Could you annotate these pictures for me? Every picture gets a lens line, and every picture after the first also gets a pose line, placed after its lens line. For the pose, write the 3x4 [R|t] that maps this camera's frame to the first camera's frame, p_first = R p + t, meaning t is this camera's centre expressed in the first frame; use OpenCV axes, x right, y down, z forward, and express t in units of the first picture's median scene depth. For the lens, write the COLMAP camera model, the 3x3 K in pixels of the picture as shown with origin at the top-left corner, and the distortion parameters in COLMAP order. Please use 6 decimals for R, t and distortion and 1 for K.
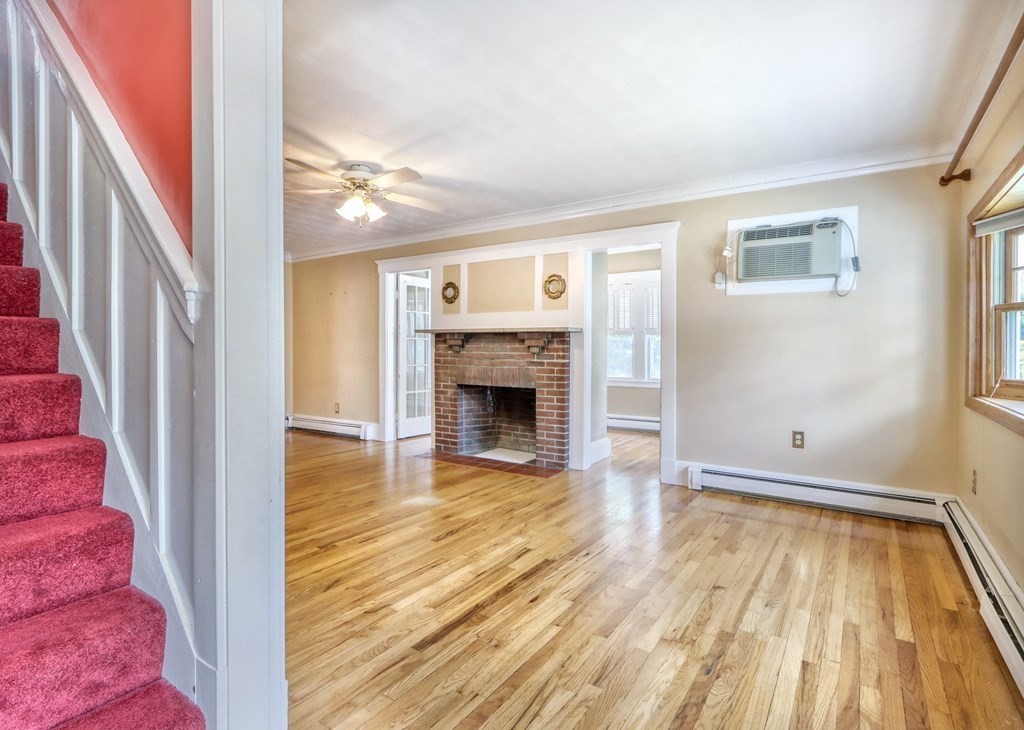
lens RADIAL K [[513.1, 0, 514.2], [0, 513.1, 343.6], [0, 0, 1]] dist [-0.000064, -0.000032]
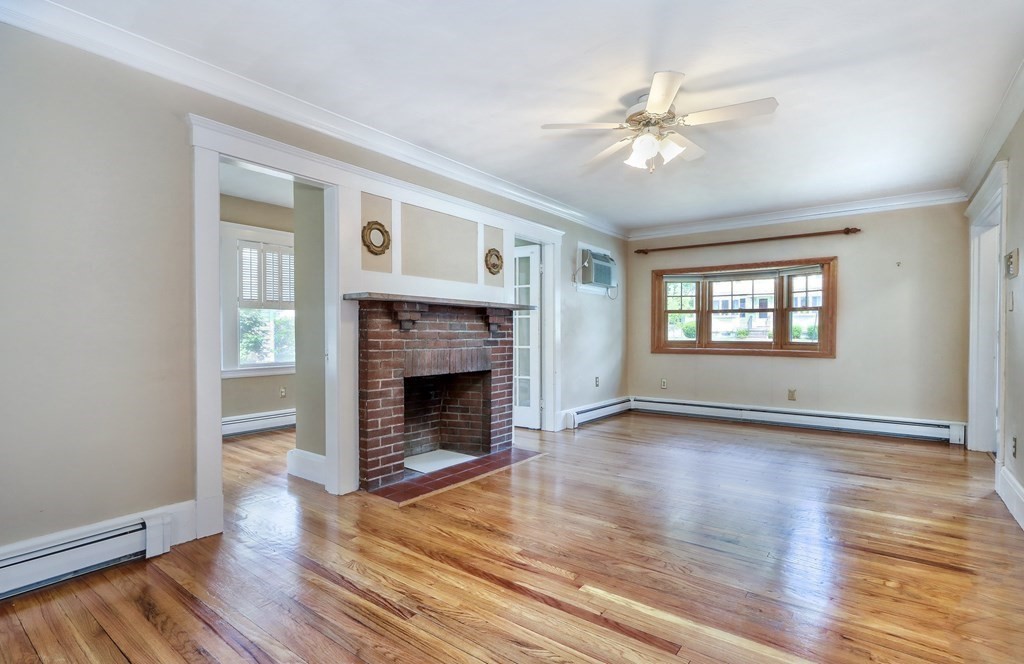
lens RADIAL K [[496.6, 0, 512.0], [0, 496.6, 332.0], [0, 0, 1]] dist [0.000954, 0.000014]
pose [[0.058172, 0.000734, 0.998306, -0.815626], [-0.006684, 0.999978, -0.000346, 0.019405], [-0.998284, -0.006653, 0.058176, 0.882946]]
